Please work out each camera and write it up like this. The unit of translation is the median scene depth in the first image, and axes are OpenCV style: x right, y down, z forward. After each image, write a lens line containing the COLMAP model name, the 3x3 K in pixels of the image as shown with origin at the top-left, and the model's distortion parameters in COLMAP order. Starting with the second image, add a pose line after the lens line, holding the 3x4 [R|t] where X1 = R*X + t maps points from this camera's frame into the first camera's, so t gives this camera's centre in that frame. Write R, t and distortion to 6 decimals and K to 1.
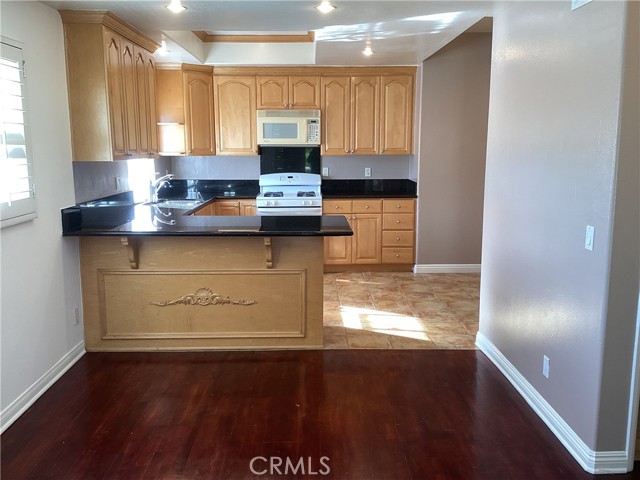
lens RADIAL K [[575.1, 0, 307.3], [0, 575.1, 243.0], [0, 0, 1]] dist [0.024855, -0.020472]
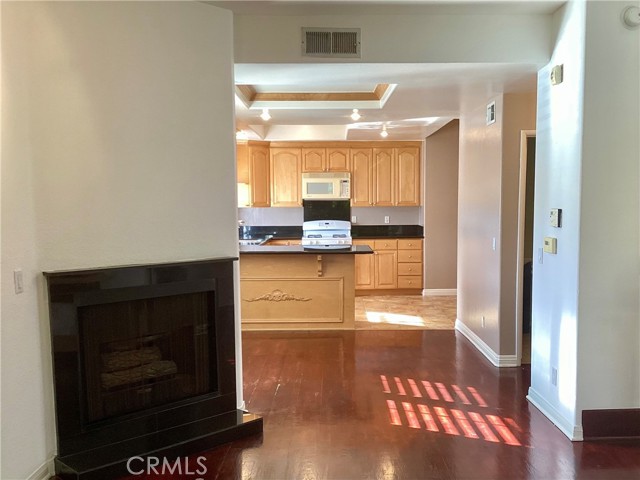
lens RADIAL K [[575.1, 0, 321.0], [0, 575.1, 240.2], [0, 0, 1]] dist [0.024855, -0.020472]
pose [[0.999761, -0.001755, -0.021804, -0.016436], [-0.000424, 0.995037, -0.099510, 0.057743], [0.021870, 0.099495, 0.994798, -0.317170]]
